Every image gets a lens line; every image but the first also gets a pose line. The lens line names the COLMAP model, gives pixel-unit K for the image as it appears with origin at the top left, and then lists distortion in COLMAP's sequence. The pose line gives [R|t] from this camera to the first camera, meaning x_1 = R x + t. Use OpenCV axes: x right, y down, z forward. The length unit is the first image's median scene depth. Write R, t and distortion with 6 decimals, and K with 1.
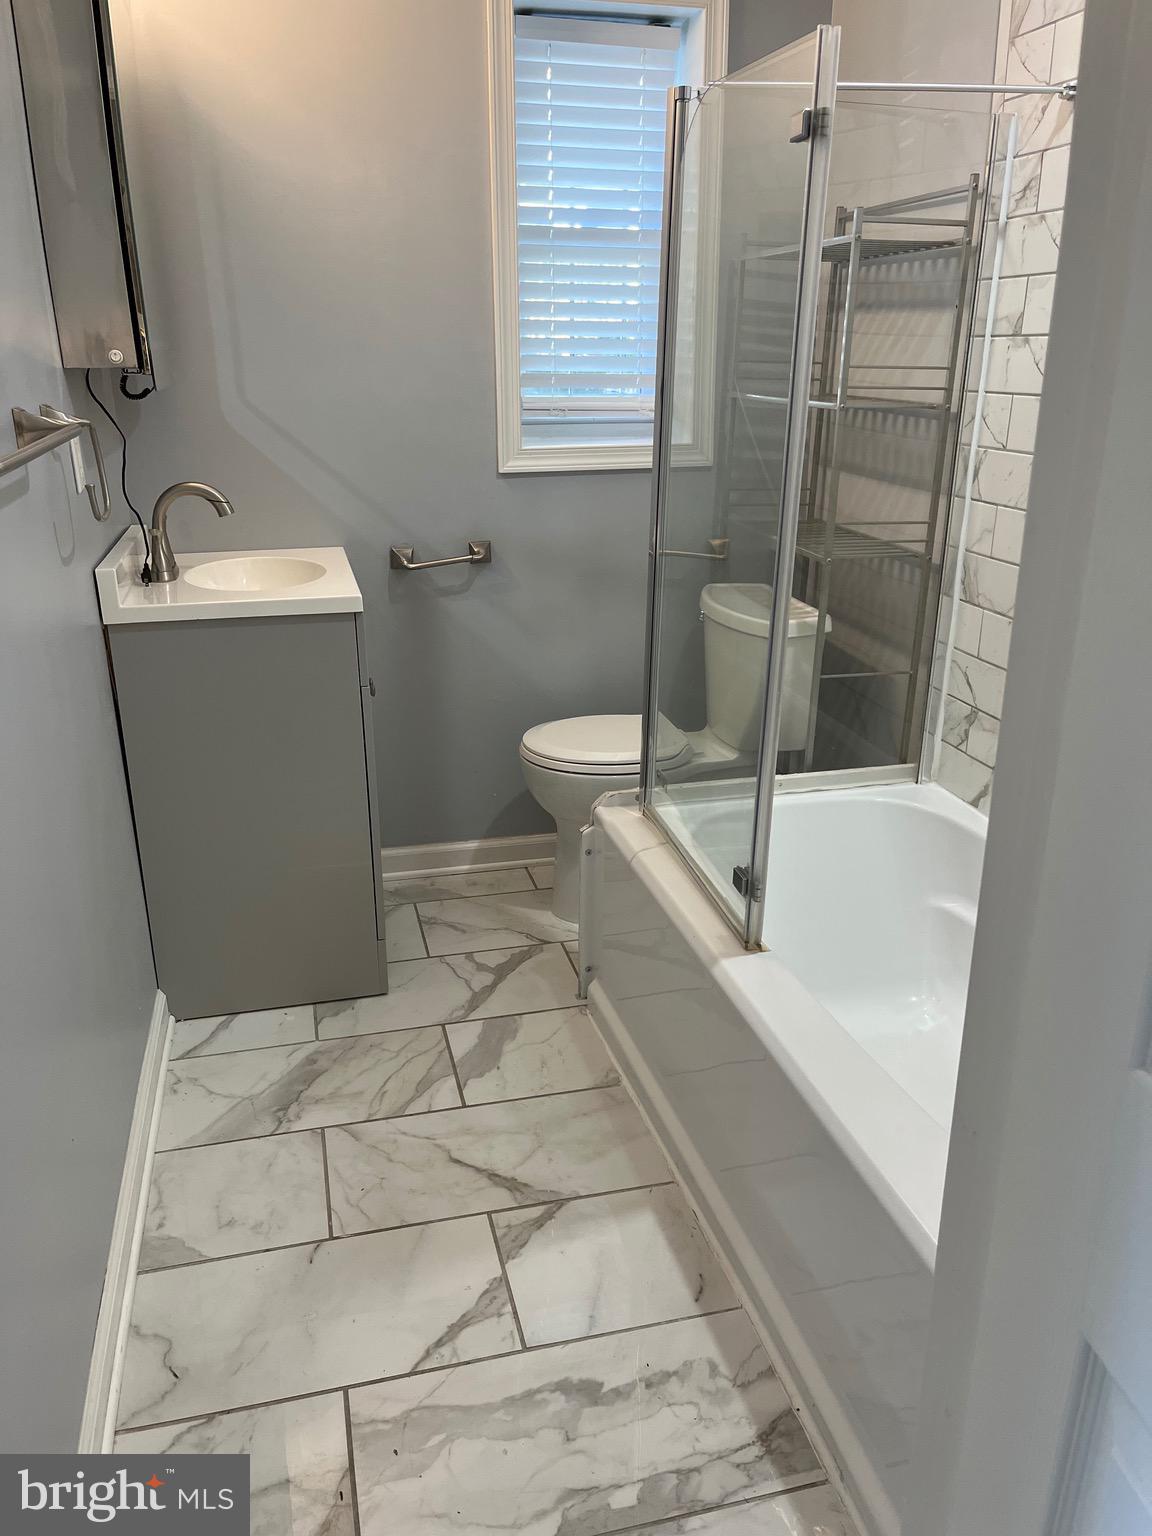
lens RADIAL K [[1161.7, 0, 572.0], [0, 1161.7, 773.1], [0, 0, 1]] dist [0.072460, -0.092983]
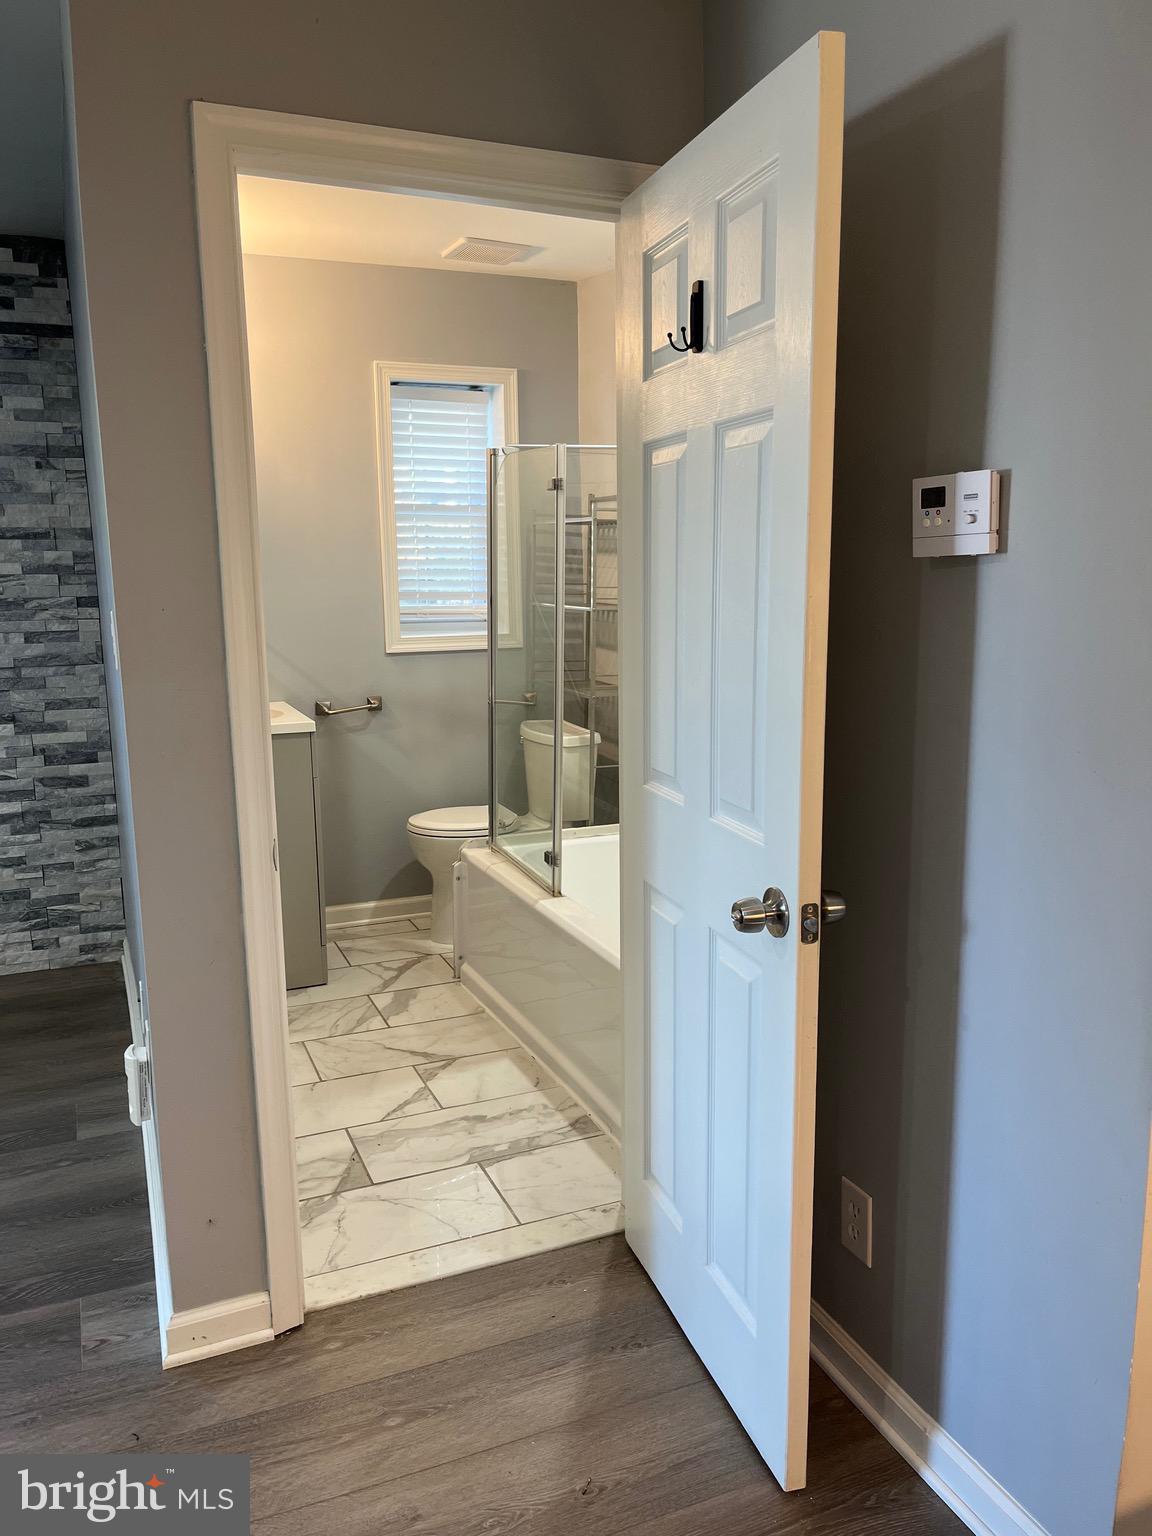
lens RADIAL K [[1161.7, 0, 572.0], [0, 1161.7, 773.1], [0, 0, 1]] dist [0.072460, -0.092983]
pose [[0.988187, -0.034651, 0.149286, -0.067380], [0.059355, 0.984614, -0.164355, 0.207020], [-0.141294, 0.171274, 0.975039, -0.632382]]
